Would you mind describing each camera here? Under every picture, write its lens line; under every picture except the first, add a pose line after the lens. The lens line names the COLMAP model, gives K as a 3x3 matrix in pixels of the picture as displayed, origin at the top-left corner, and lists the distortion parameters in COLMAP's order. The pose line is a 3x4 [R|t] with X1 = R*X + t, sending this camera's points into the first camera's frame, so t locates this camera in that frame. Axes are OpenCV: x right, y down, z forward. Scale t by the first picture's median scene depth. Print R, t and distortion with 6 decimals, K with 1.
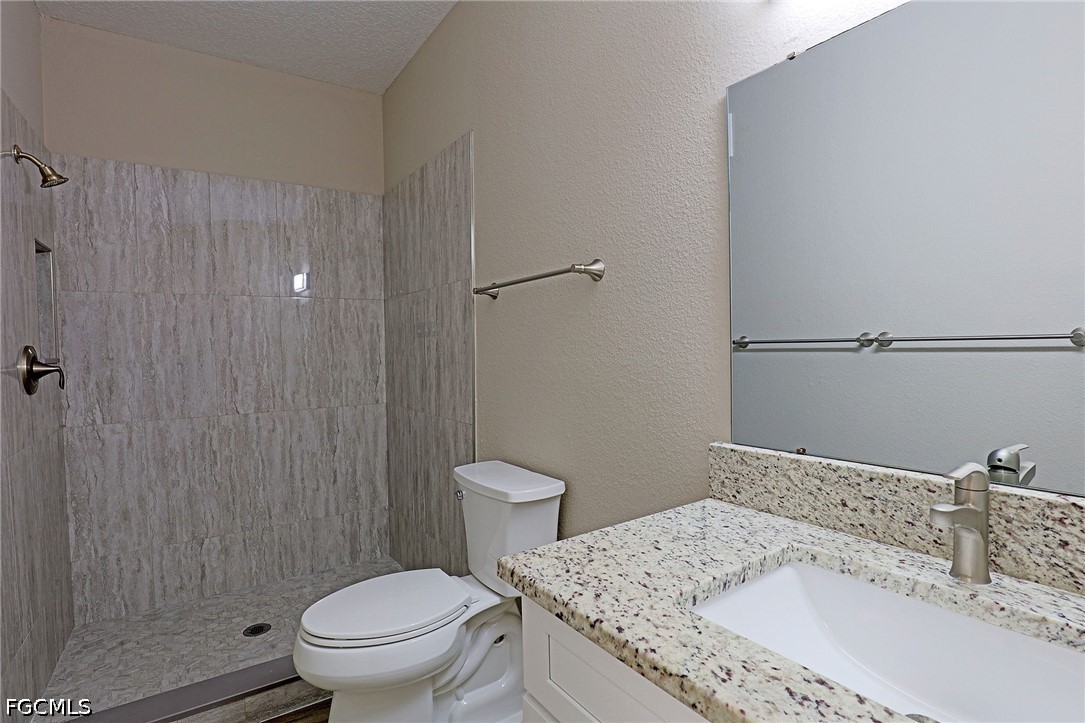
lens RADIAL K [[521.3, 0, 547.9], [0, 521.3, 365.2], [0, 0, 1]] dist [-0.035718, 0.001671]
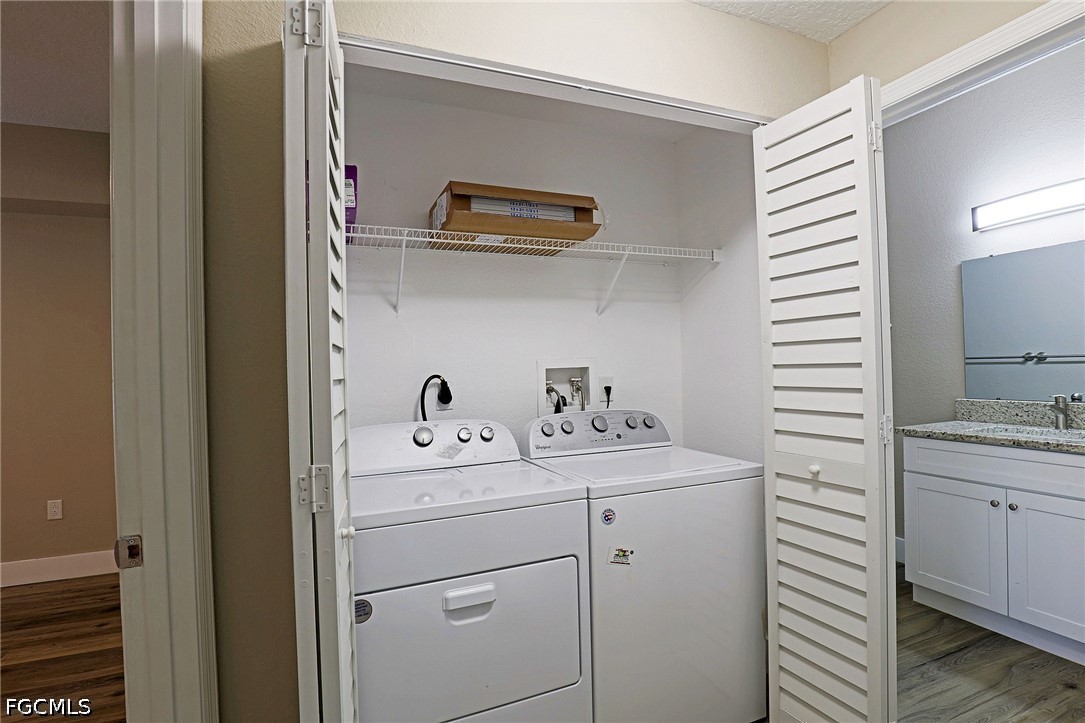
lens RADIAL K [[521.3, 0, 547.9], [0, 521.3, 365.2], [0, 0, 1]] dist [-0.035718, 0.001671]
pose [[0.975749, -0.006583, -0.218795, -1.179998], [-0.001645, 0.999299, -0.037402, 0.089620], [0.218888, 0.036854, 0.975054, -2.027695]]
